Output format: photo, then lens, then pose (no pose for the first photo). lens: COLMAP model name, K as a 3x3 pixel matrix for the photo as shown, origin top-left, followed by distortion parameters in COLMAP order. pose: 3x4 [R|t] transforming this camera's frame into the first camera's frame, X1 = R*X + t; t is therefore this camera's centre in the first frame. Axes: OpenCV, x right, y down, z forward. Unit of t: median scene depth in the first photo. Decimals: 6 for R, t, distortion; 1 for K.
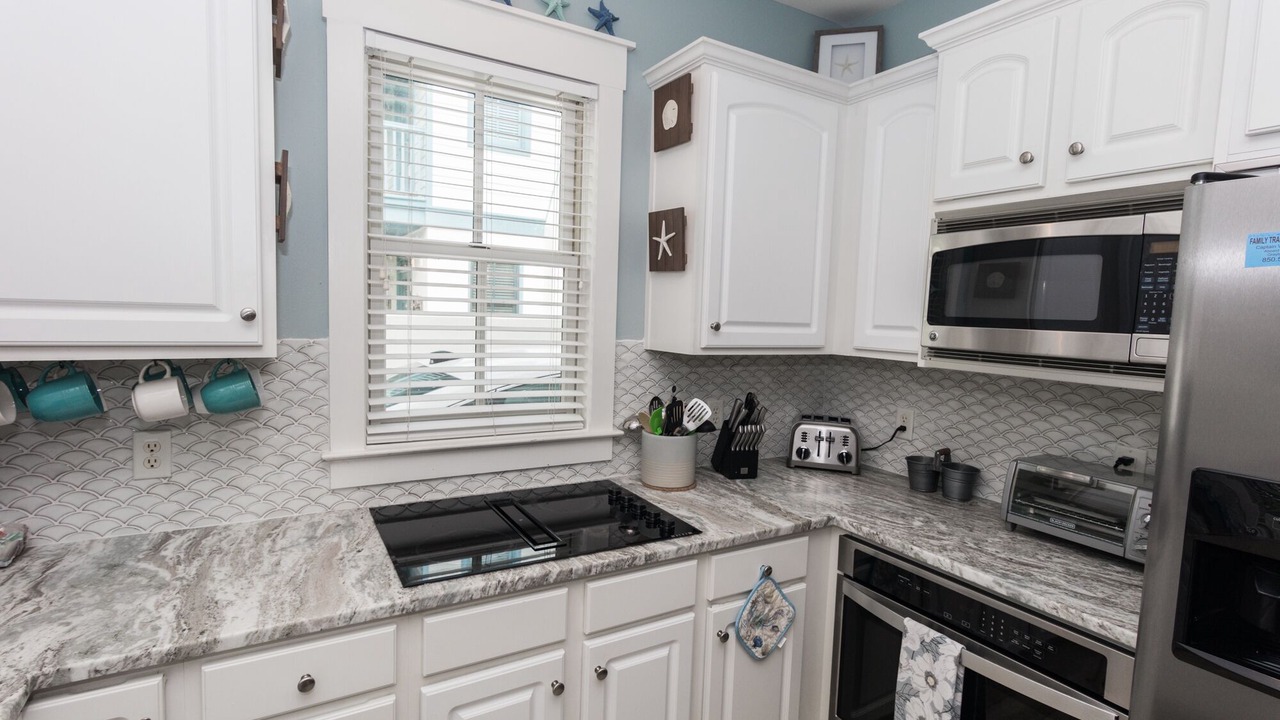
lens RADIAL K [[619.1, 0, 636.1], [0, 619.1, 362.3], [0, 0, 1]] dist [0.006934, -0.001645]
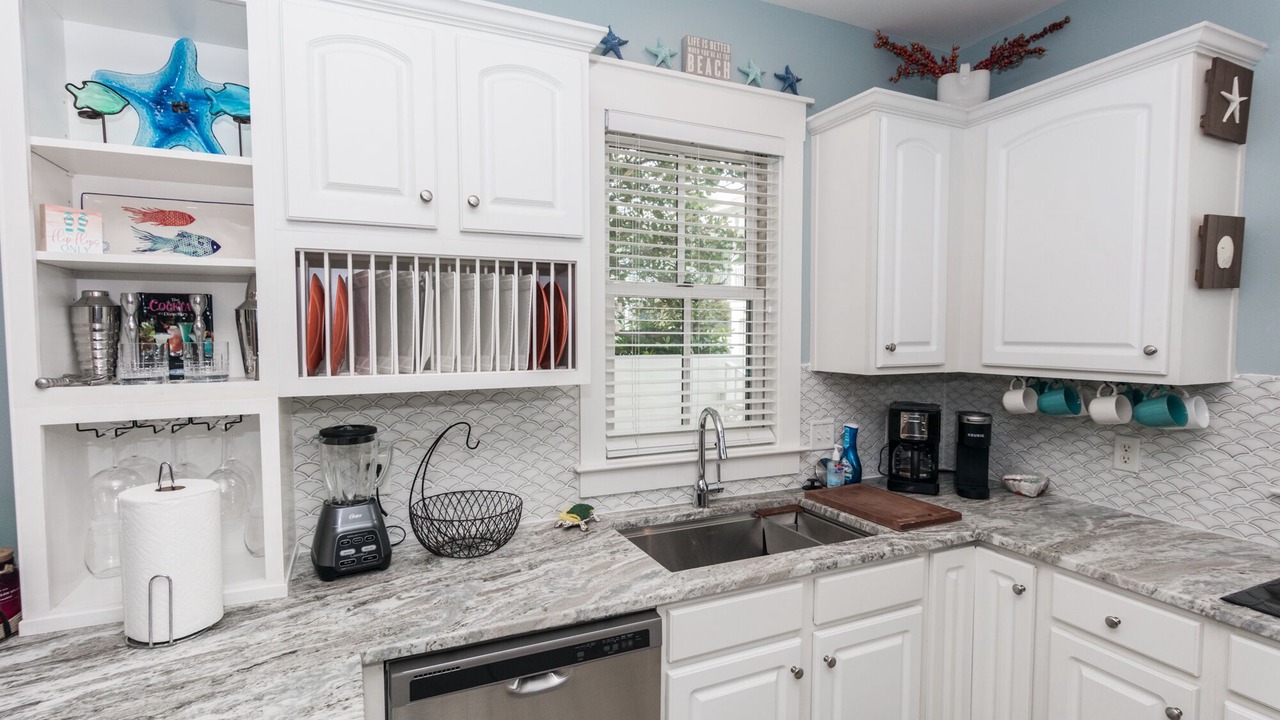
lens RADIAL K [[619.1, 0, 639.8], [0, 619.1, 369.0], [0, 0, 1]] dist [0.006934, -0.001645]
pose [[-0.088112, 0.027121, -0.995741, 0.762063], [-0.091844, 0.995150, 0.035233, 0.015856], [0.991867, 0.094557, -0.085194, 0.041487]]
